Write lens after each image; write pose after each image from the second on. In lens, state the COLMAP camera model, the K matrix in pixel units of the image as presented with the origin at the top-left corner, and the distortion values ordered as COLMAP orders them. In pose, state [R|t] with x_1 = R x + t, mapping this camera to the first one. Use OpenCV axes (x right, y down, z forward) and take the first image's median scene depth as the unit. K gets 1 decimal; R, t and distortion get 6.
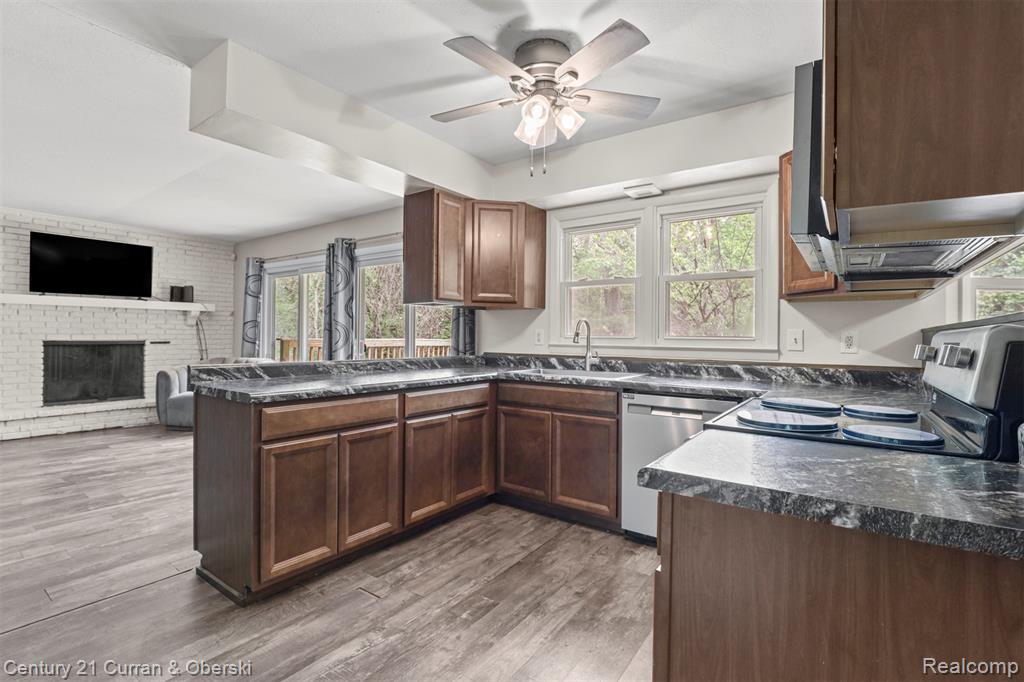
lens RADIAL K [[471.6, 0, 519.3], [0, 471.6, 335.7], [0, 0, 1]] dist [-0.036186, 0.005070]
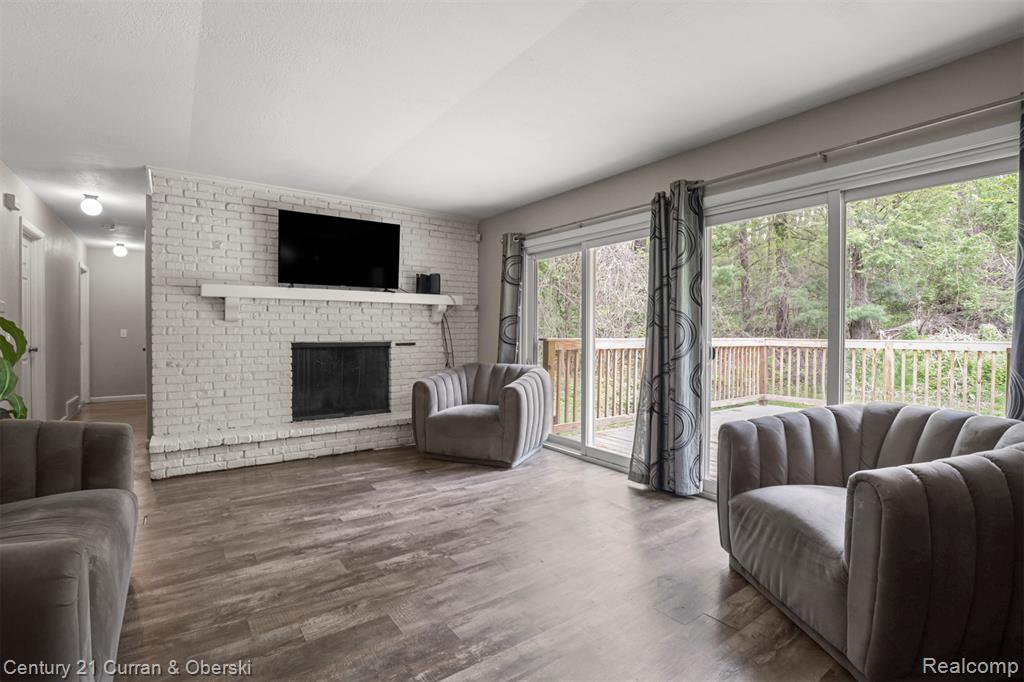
lens RADIAL K [[471.6, 0, 515.0], [0, 471.6, 340.4], [0, 0, 1]] dist [-0.036186, 0.005070]
pose [[0.949416, -0.002122, -0.314014, -0.585979], [0.006238, 0.999907, 0.012106, -0.001631], [0.313960, -0.013453, 0.949341, 0.477059]]
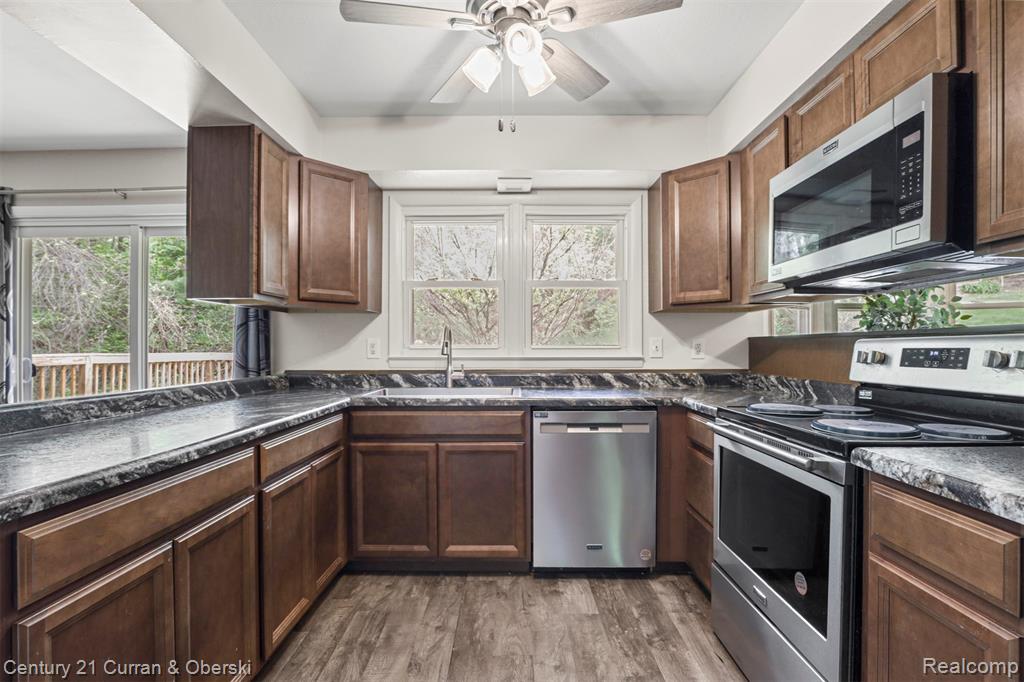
lens RADIAL K [[471.6, 0, 509.9], [0, 471.6, 345.7], [0, 0, 1]] dist [-0.036186, 0.005070]
pose [[0.820218, -0.010911, 0.571947, -0.241602], [0.010597, 0.999936, 0.003878, -0.002686], [-0.571953, 0.002880, 0.820281, 0.241947]]
